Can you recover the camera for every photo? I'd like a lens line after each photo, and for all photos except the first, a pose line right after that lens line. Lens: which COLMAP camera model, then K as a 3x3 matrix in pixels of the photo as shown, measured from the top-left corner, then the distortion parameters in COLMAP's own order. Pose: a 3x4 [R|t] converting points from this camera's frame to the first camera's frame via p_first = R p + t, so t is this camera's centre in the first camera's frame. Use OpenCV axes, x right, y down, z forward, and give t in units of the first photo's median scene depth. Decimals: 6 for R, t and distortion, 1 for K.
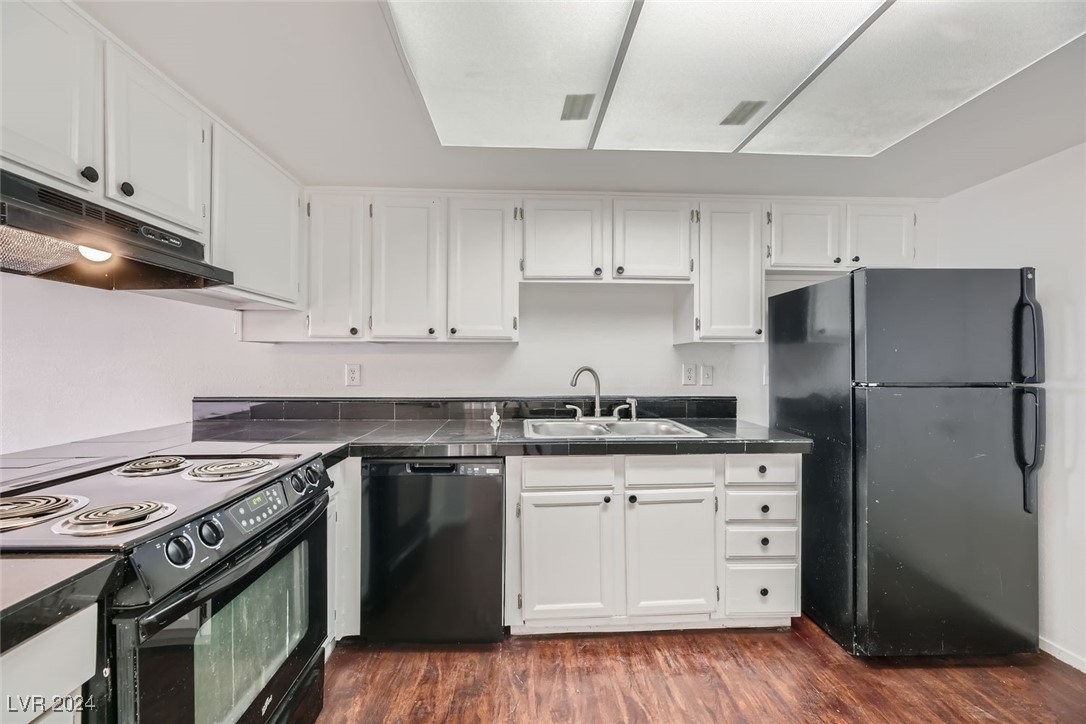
lens RADIAL K [[442.5, 0, 542.7], [0, 442.5, 367.2], [0, 0, 1]] dist [-0.000370, 0.000163]
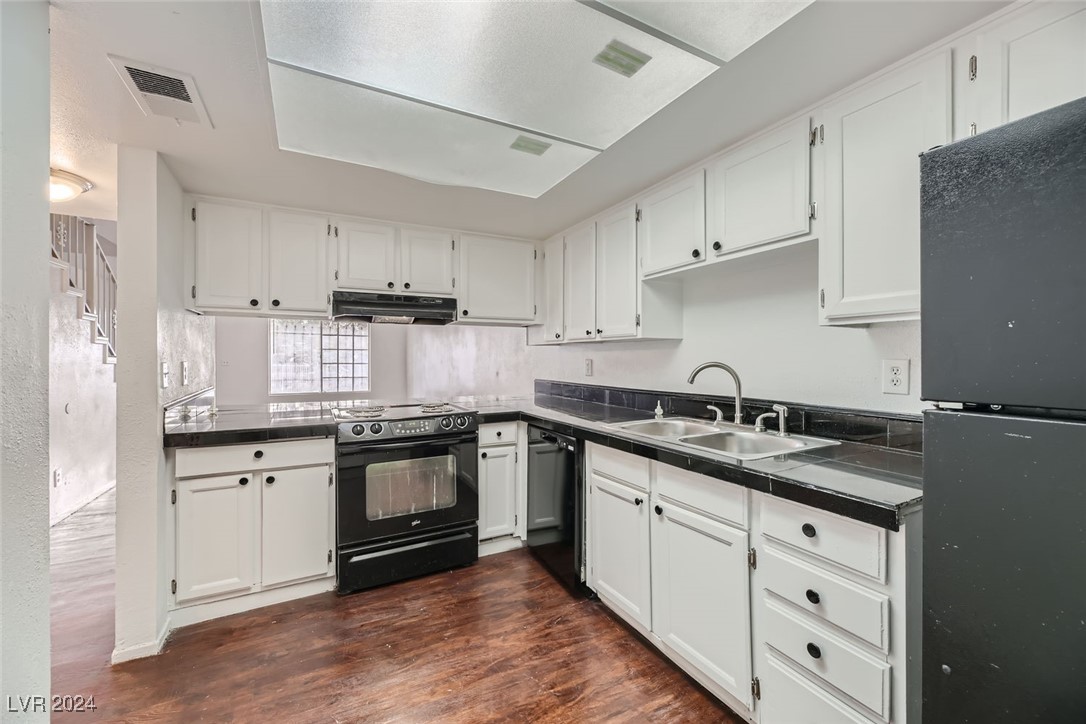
lens RADIAL K [[442.5, 0, 541.9], [0, 442.5, 362.2], [0, 0, 1]] dist [-0.000370, 0.000163]
pose [[0.409233, 0.005009, -0.912416, 0.825822], [-0.006450, 0.999976, 0.002597, -0.001461], [0.912407, 0.004823, 0.409255, 0.373688]]
